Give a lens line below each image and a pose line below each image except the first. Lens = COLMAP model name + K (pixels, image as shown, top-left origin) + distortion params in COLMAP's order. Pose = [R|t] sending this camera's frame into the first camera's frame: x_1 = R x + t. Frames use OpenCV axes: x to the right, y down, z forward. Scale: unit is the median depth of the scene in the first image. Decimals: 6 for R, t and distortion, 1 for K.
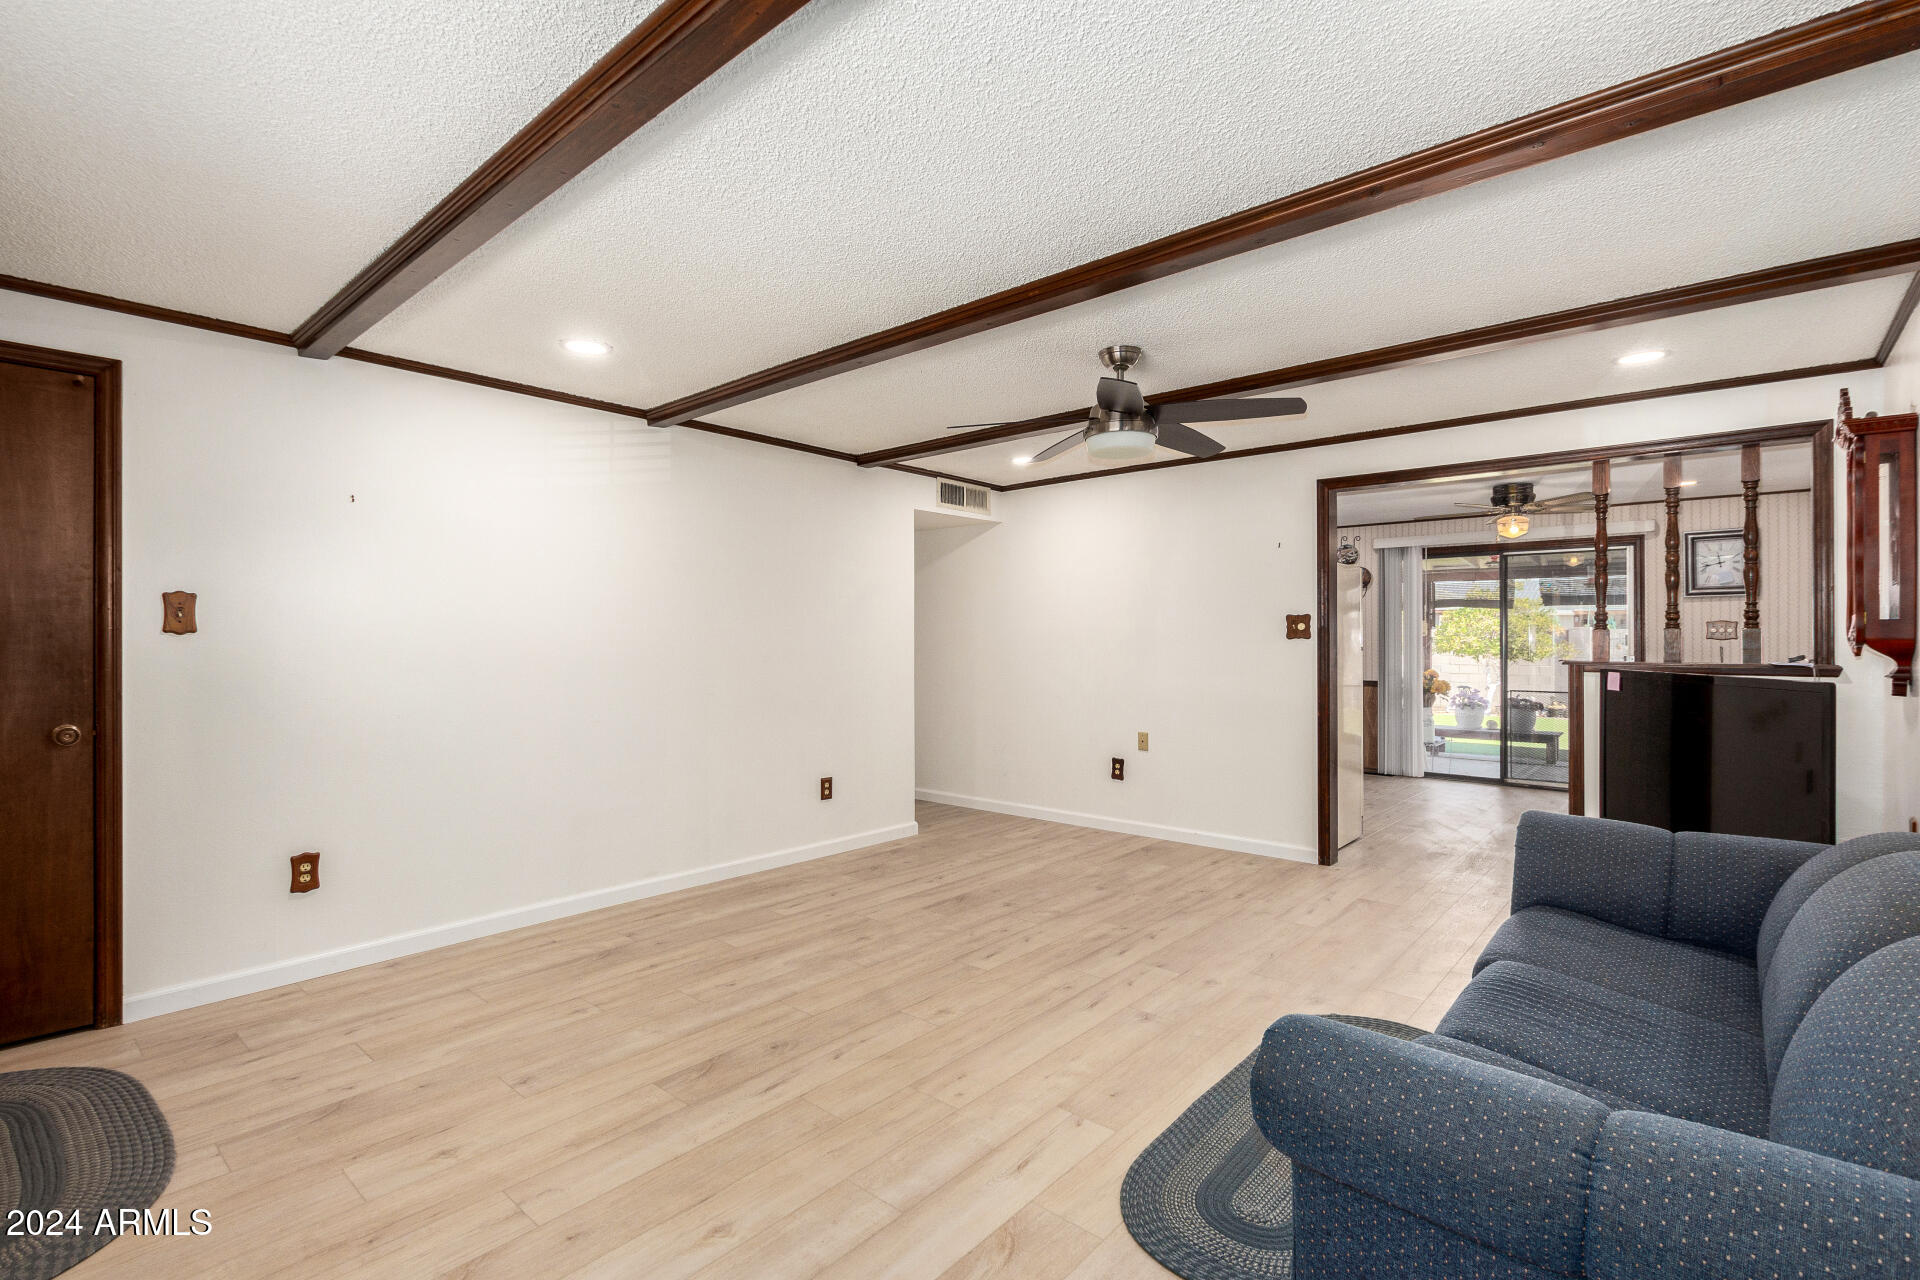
lens RADIAL K [[875.3, 0, 981.2], [0, 875.3, 637.4], [0, 0, 1]] dist [0.000582, 0.000085]
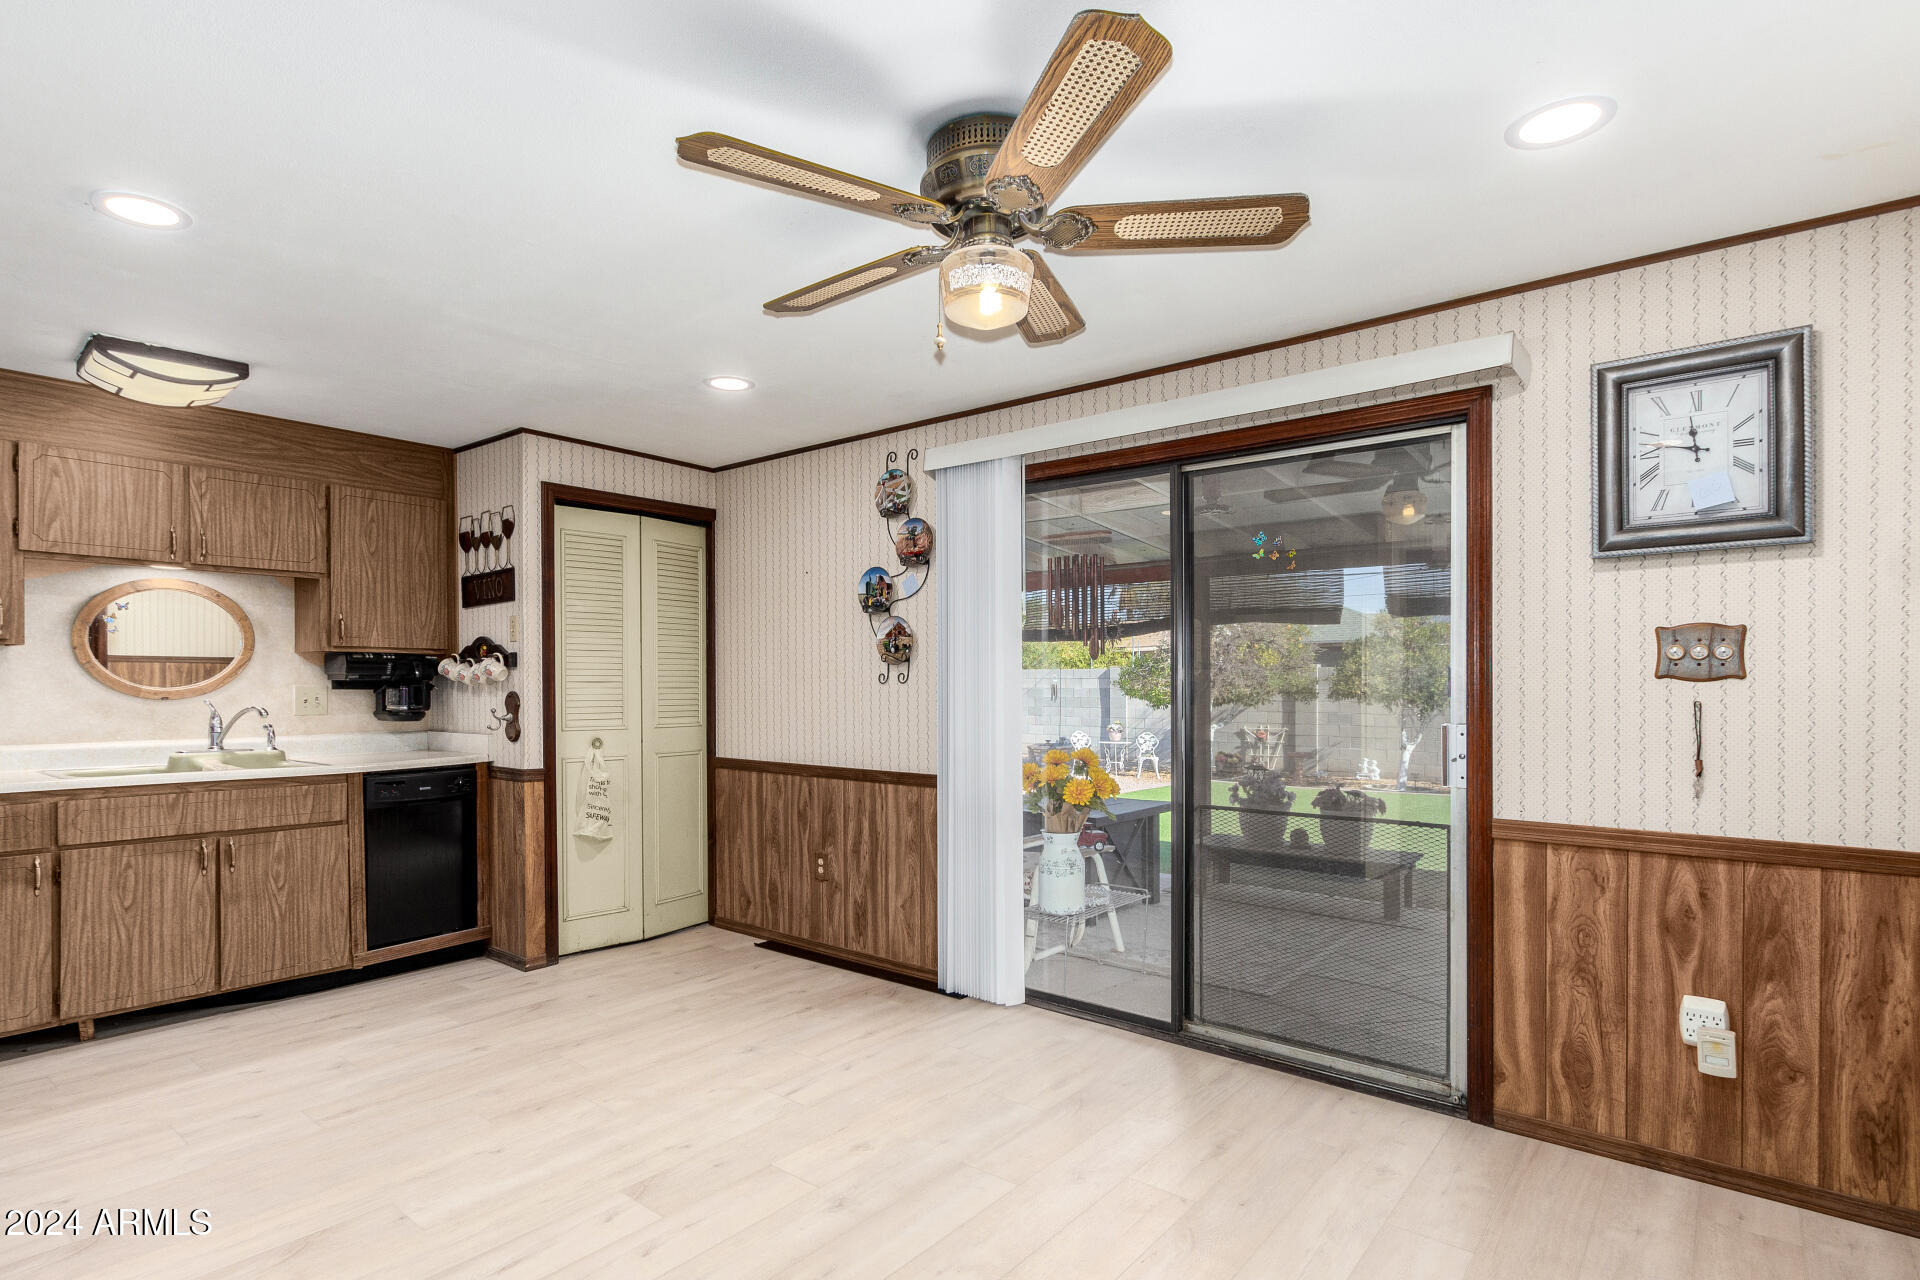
lens RADIAL K [[966.8, 0, 957.1], [0, 966.8, 688.6], [0, 0, 1]] dist [0.002334, 0.000423]
pose [[0.999344, -0.002471, 0.036118, 0.941155], [0.002100, 0.999945, 0.010301, 0.002474], [-0.036141, -0.010219, 0.999294, 1.098406]]
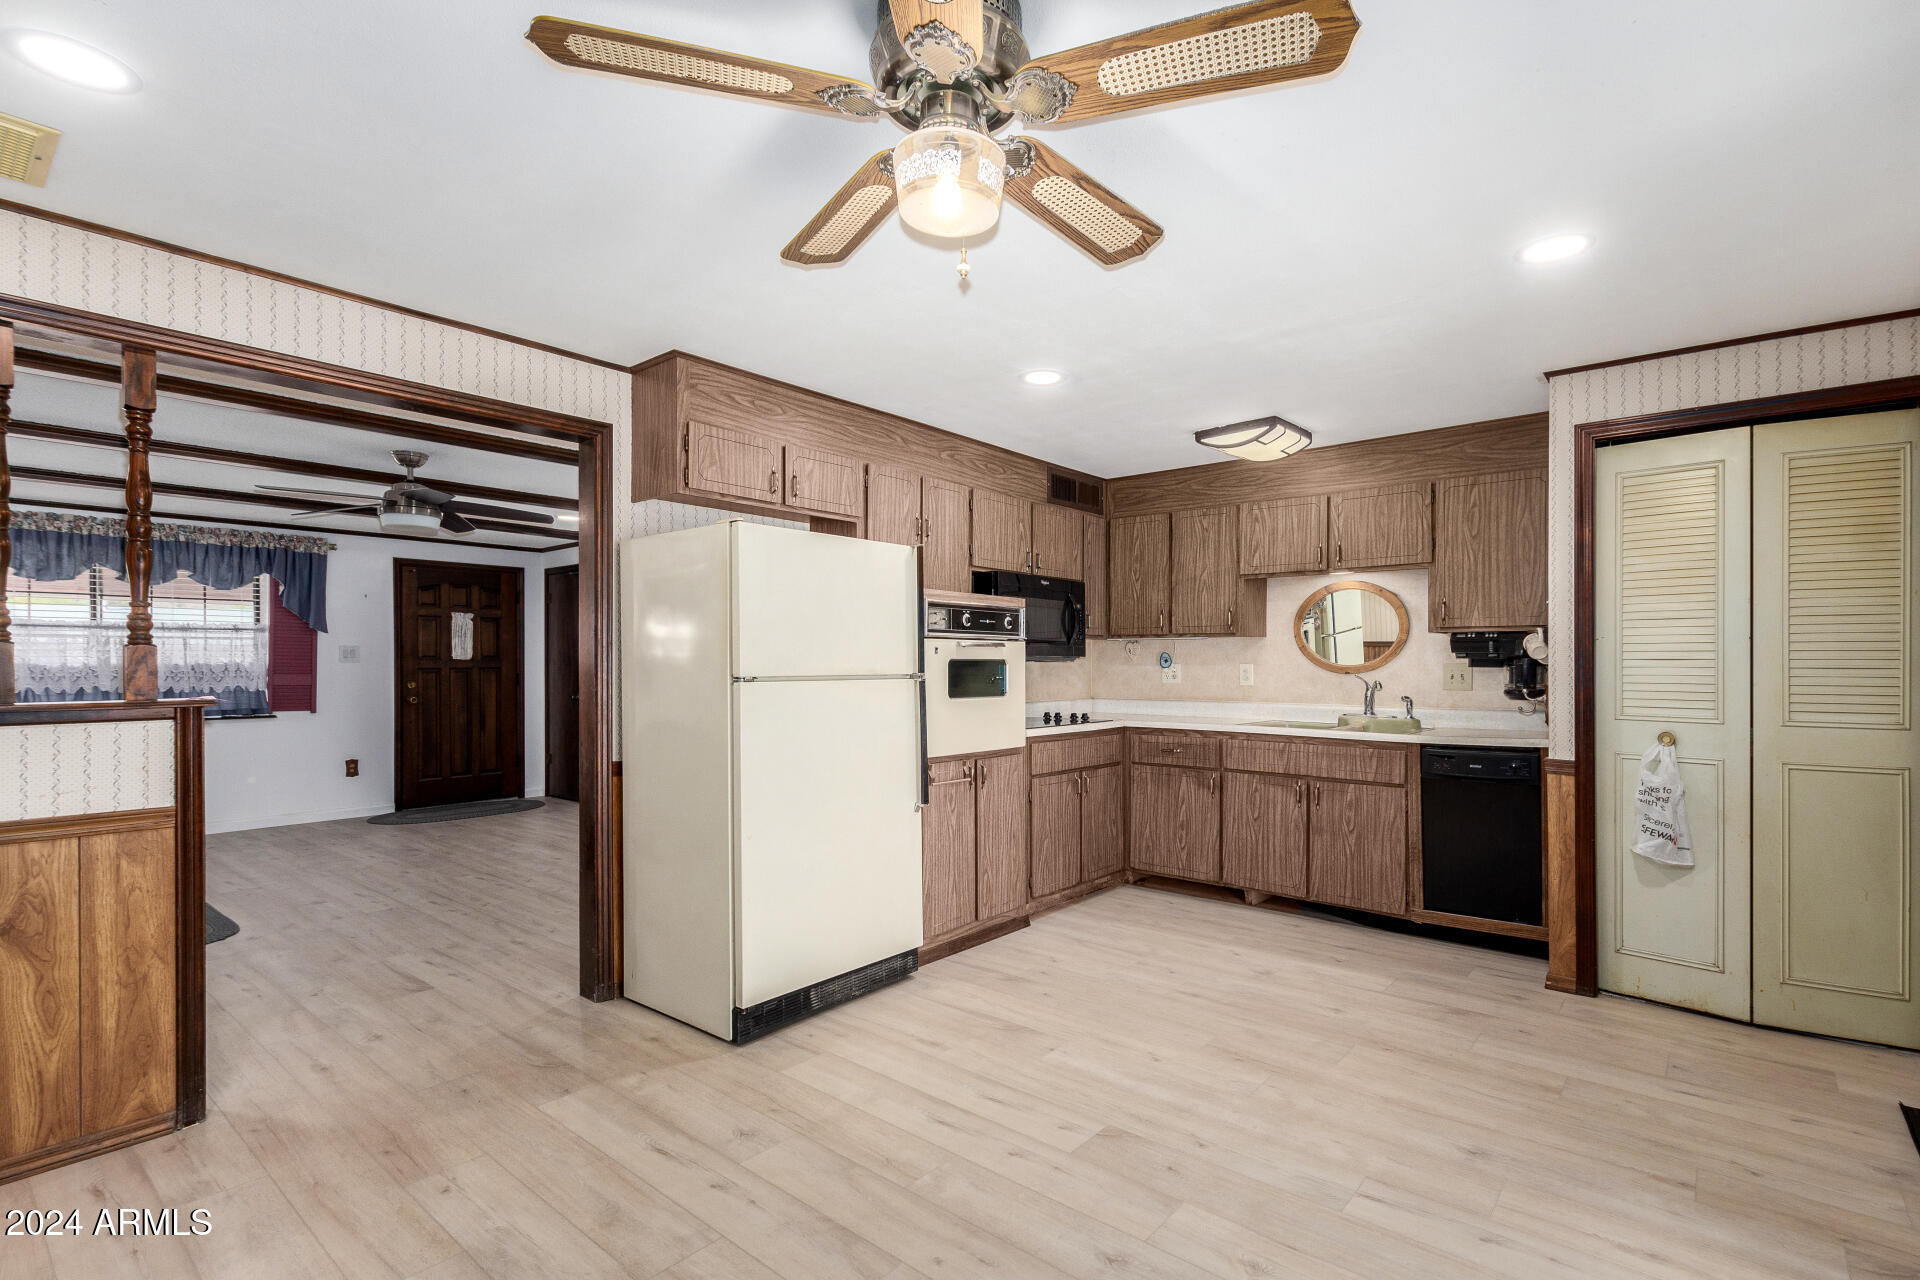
lens RADIAL K [[890.0, 0, 967.3], [0, 890.0, 671.8], [0, 0, 1]] dist [0.000788, 0.000188]
pose [[0.018673, 0.008969, -0.999785, 1.363857], [0.005498, 0.999944, 0.009073, 0.005959], [0.999811, -0.005666, 0.018623, 1.609228]]
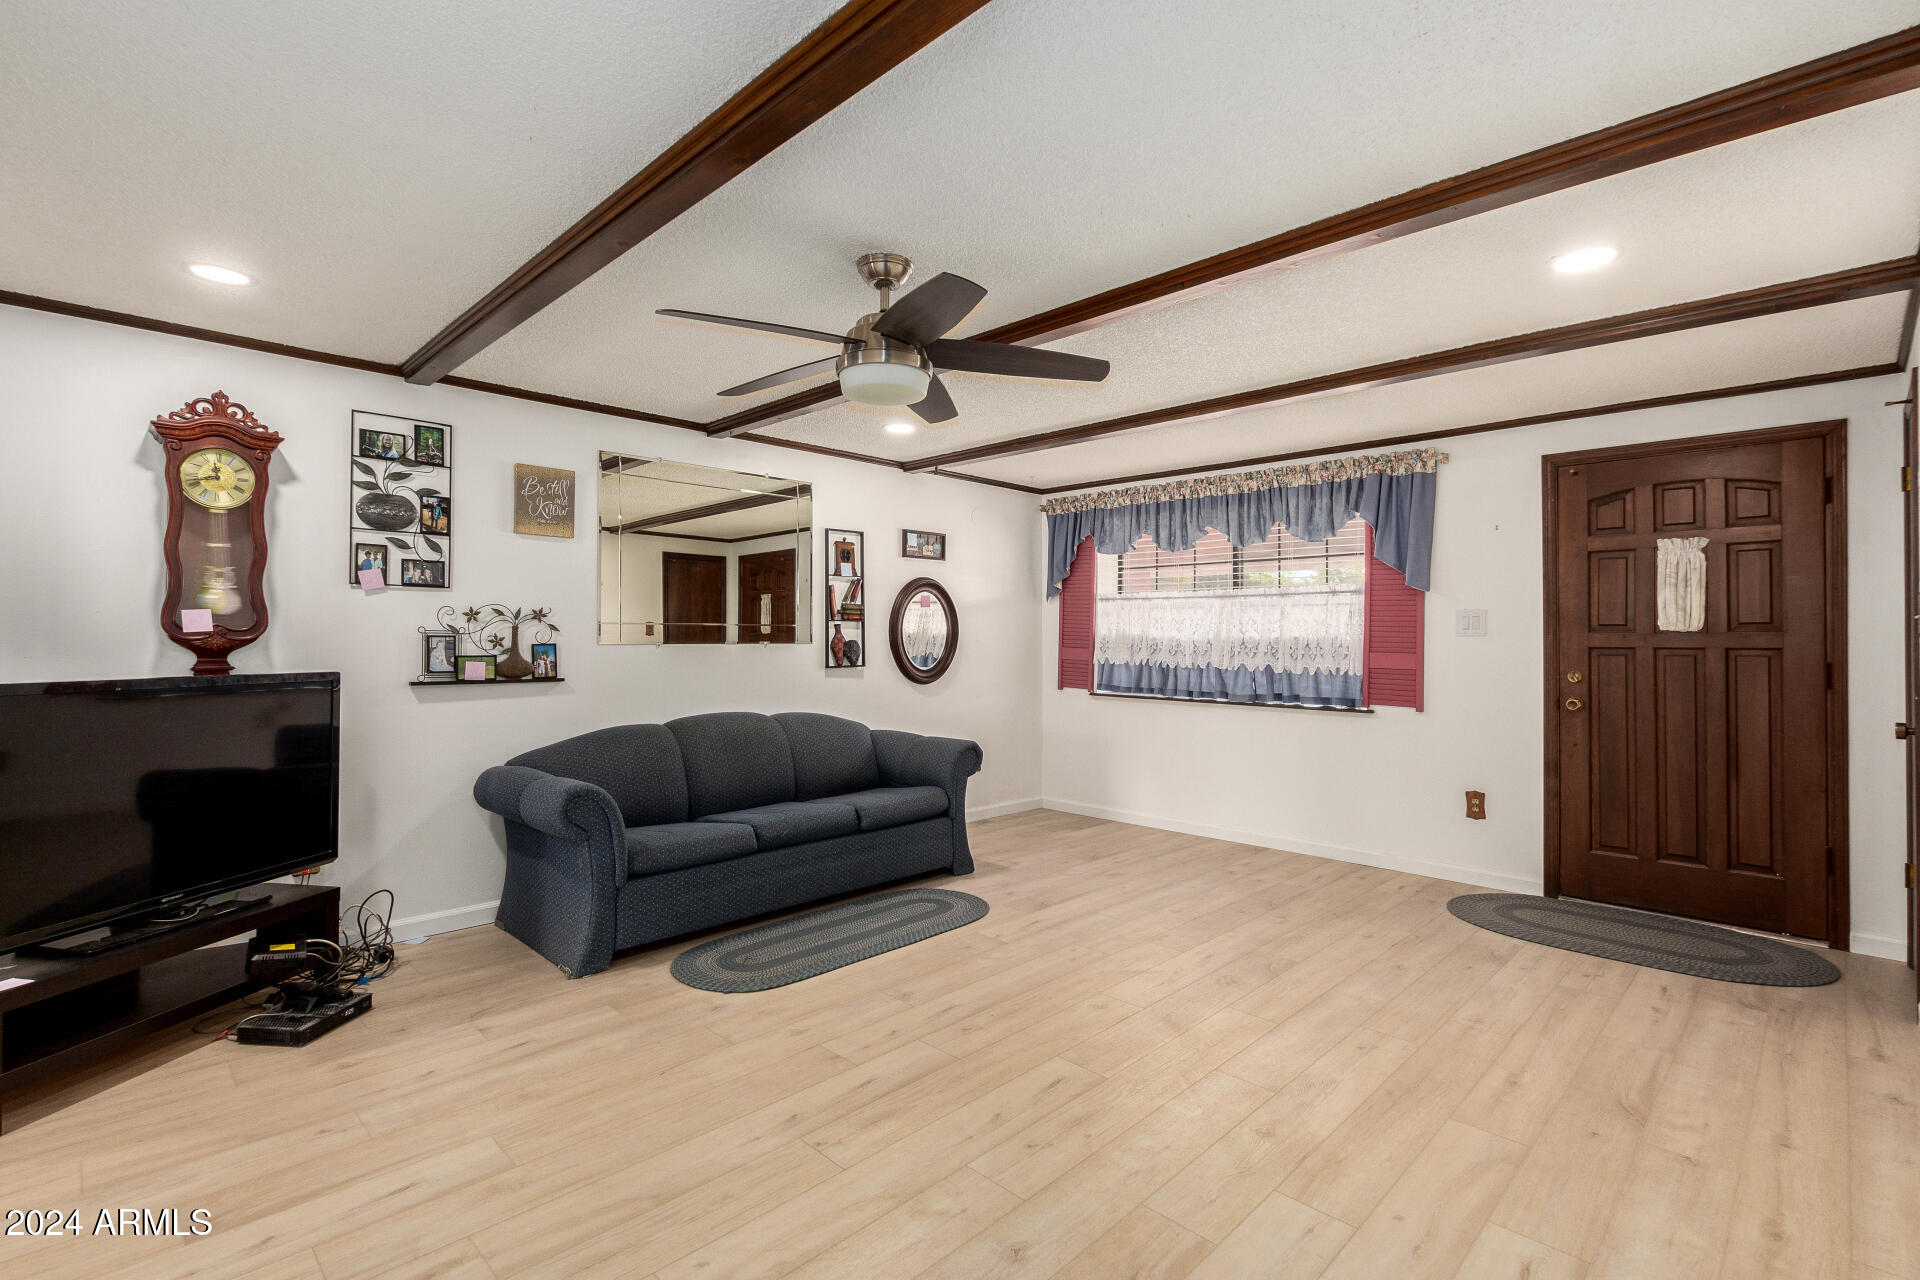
lens RADIAL K [[878.2, 0, 989.0], [0, 878.2, 622.4], [0, 0, 1]] dist [-0.002186, -0.000230]
pose [[-0.998462, -0.004091, 0.055281, 0.023281], [-0.005117, 0.999817, -0.018429, 0.002691], [-0.055196, -0.018684, -0.998301, 1.540666]]
